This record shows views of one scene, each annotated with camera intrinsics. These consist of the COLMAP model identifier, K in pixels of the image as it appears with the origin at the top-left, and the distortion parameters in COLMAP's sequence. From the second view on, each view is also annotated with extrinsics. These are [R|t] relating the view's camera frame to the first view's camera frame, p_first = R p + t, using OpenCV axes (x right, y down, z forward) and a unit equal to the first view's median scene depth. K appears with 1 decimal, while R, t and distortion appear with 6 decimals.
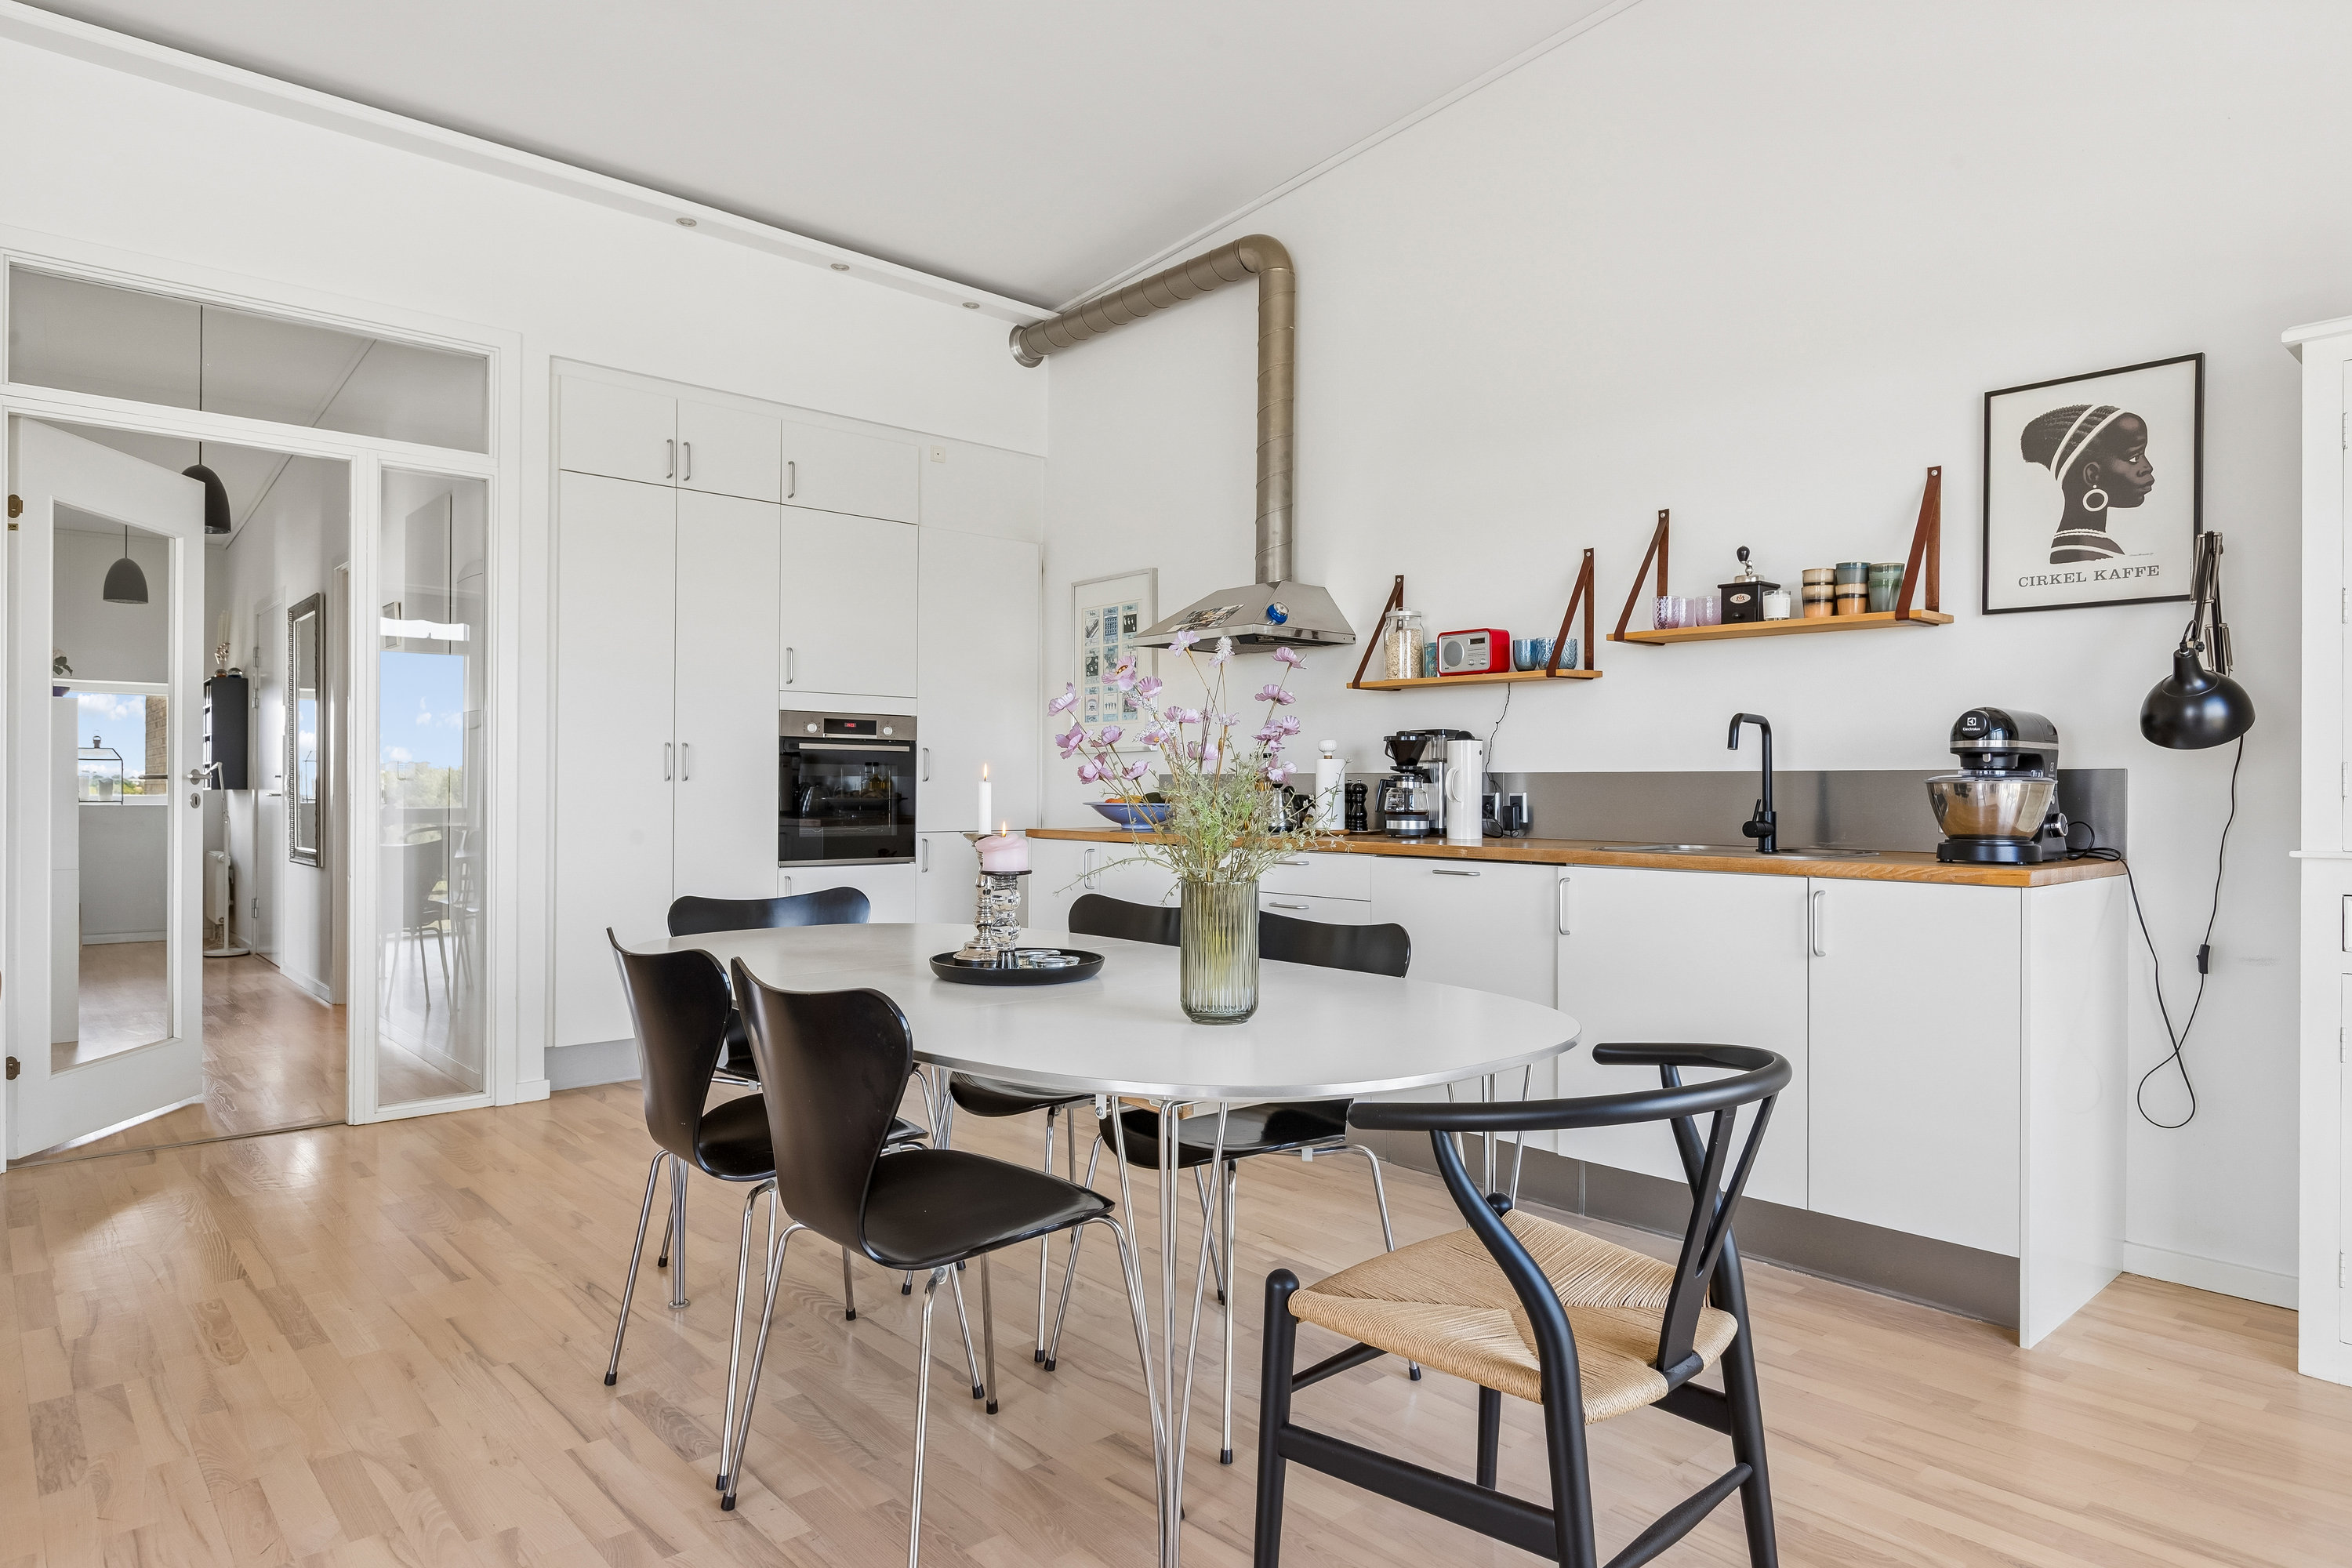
lens RADIAL K [[1371.3, 0, 1173.0], [0, 1371.3, 787.7], [0, 0, 1]] dist [-0.001800, -0.001218]
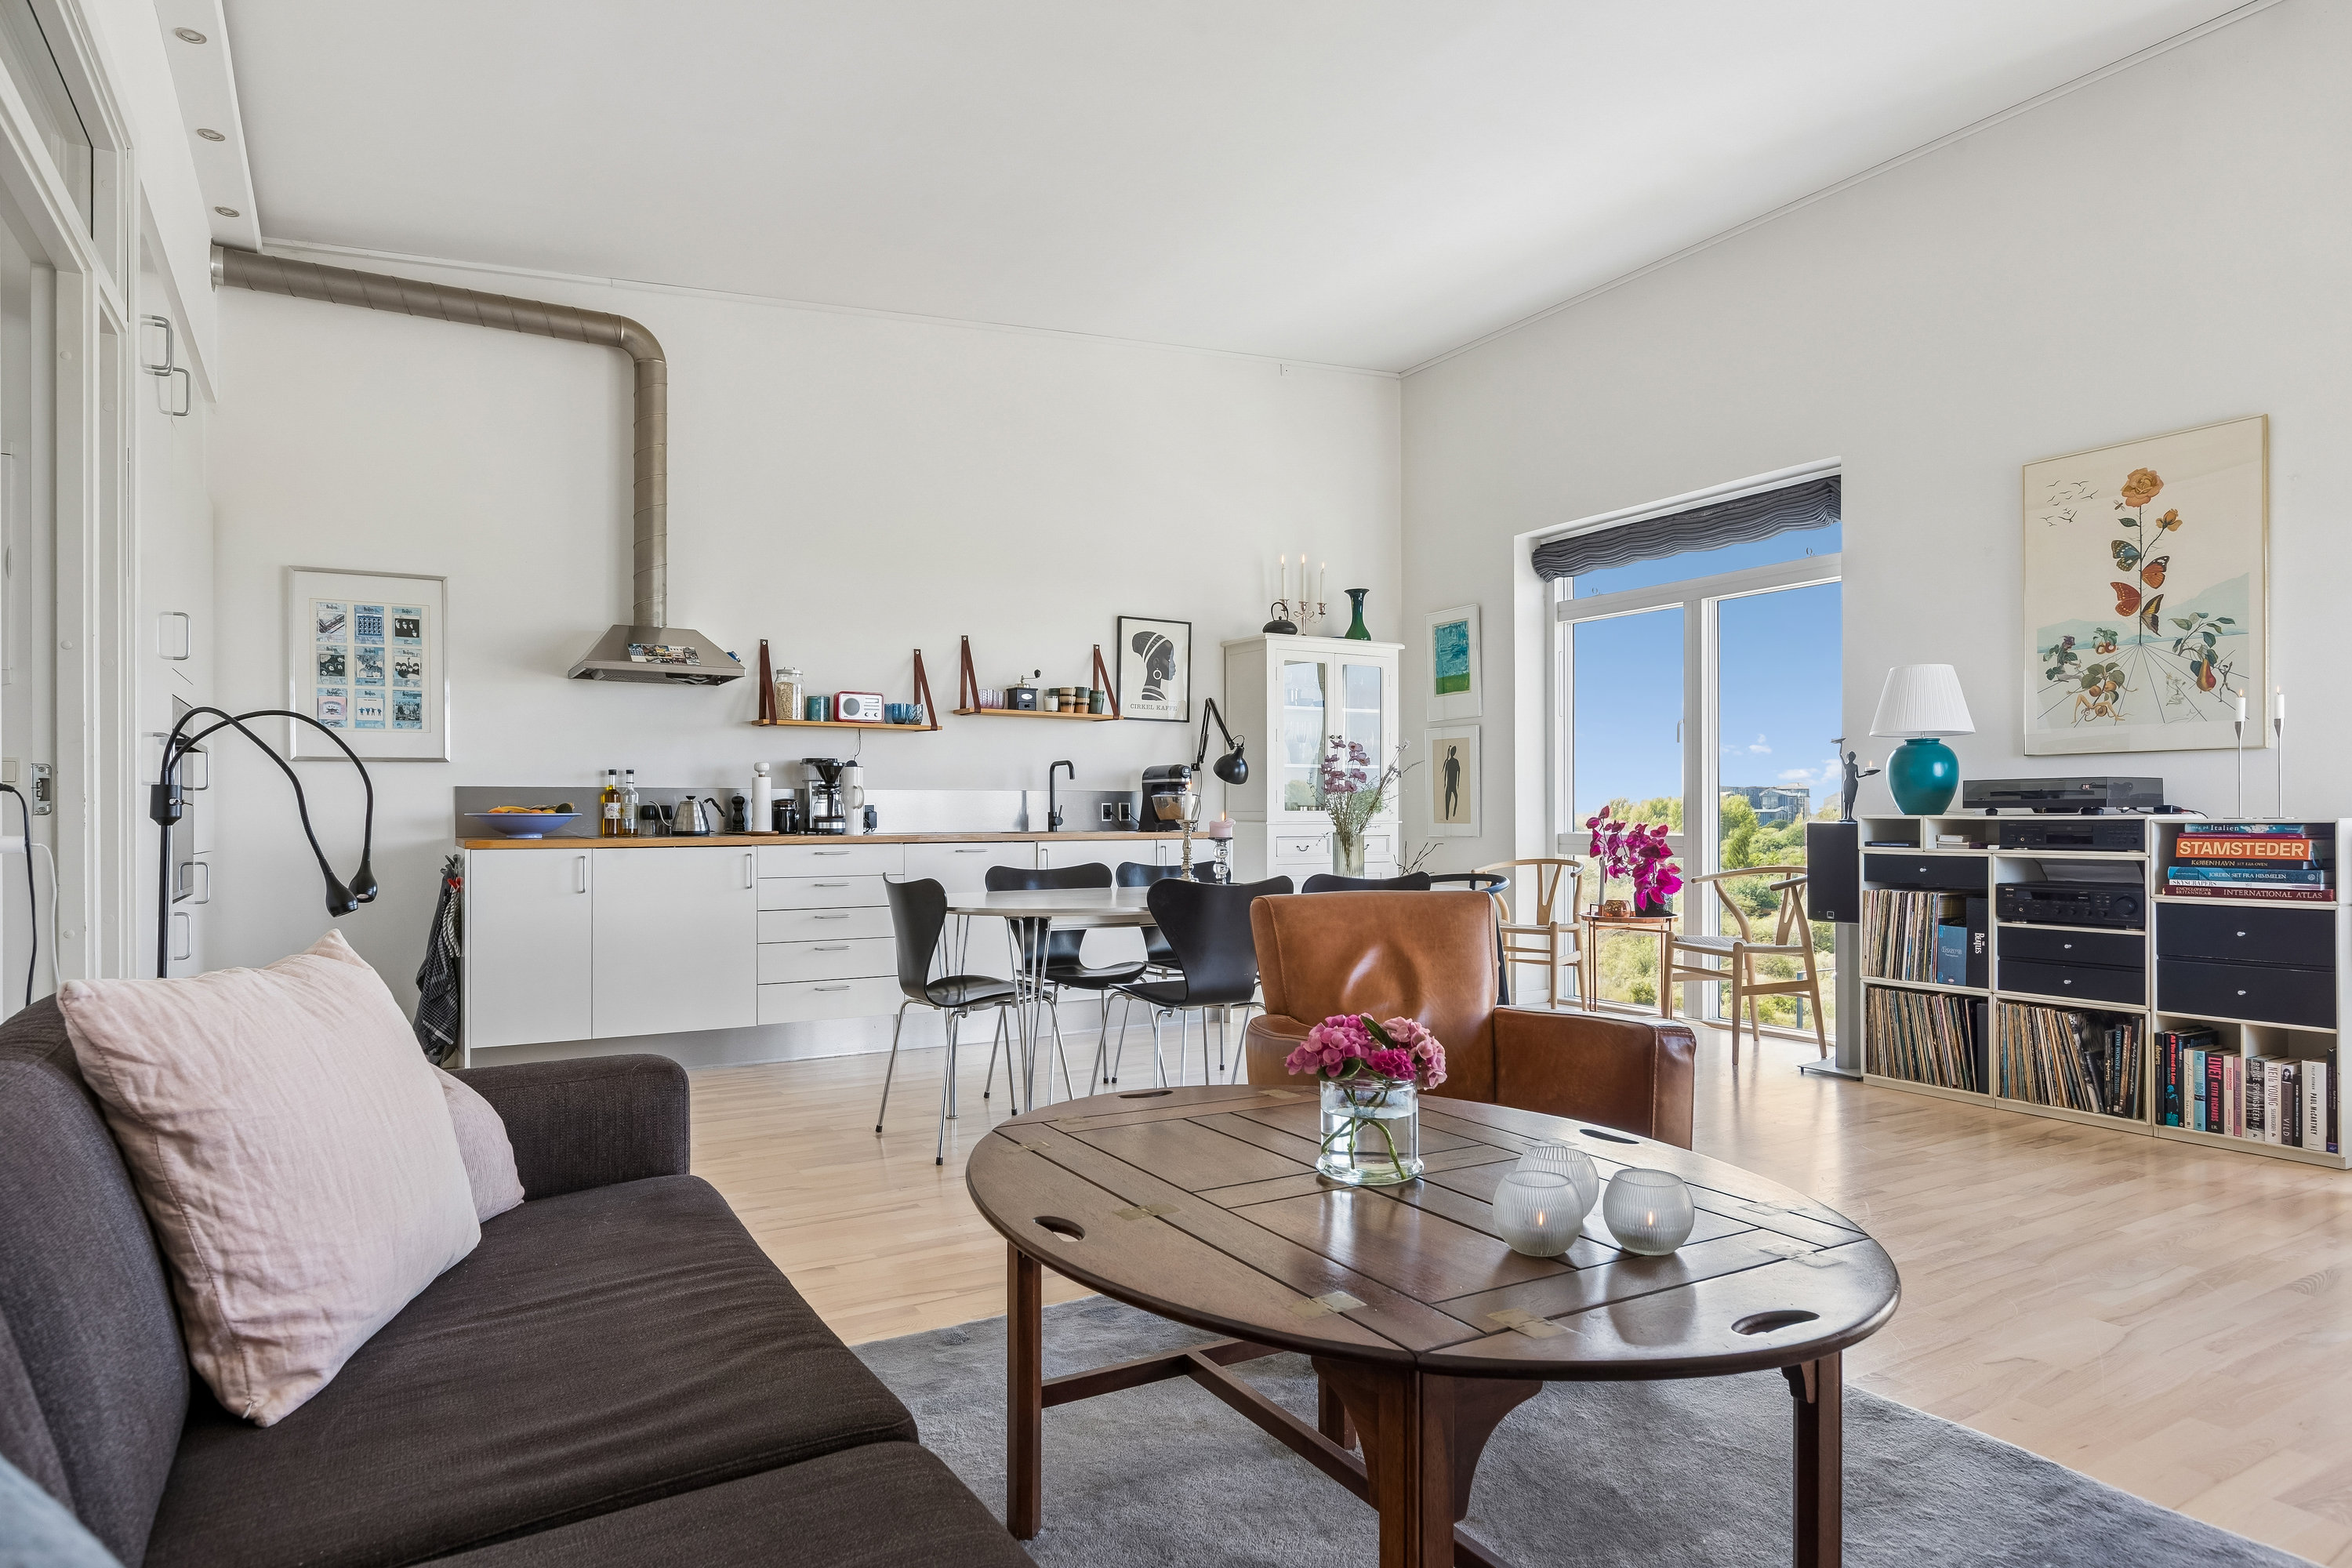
lens RADIAL K [[1371.3, 0, 1174.8], [0, 1371.3, 796.7], [0, 0, 1]] dist [-0.001800, -0.001218]
pose [[0.194268, 0.008768, 0.980909, -1.292701], [0.004050, 0.999944, -0.009740, 0.014203], [-0.980940, 0.005865, 0.194222, 0.433005]]
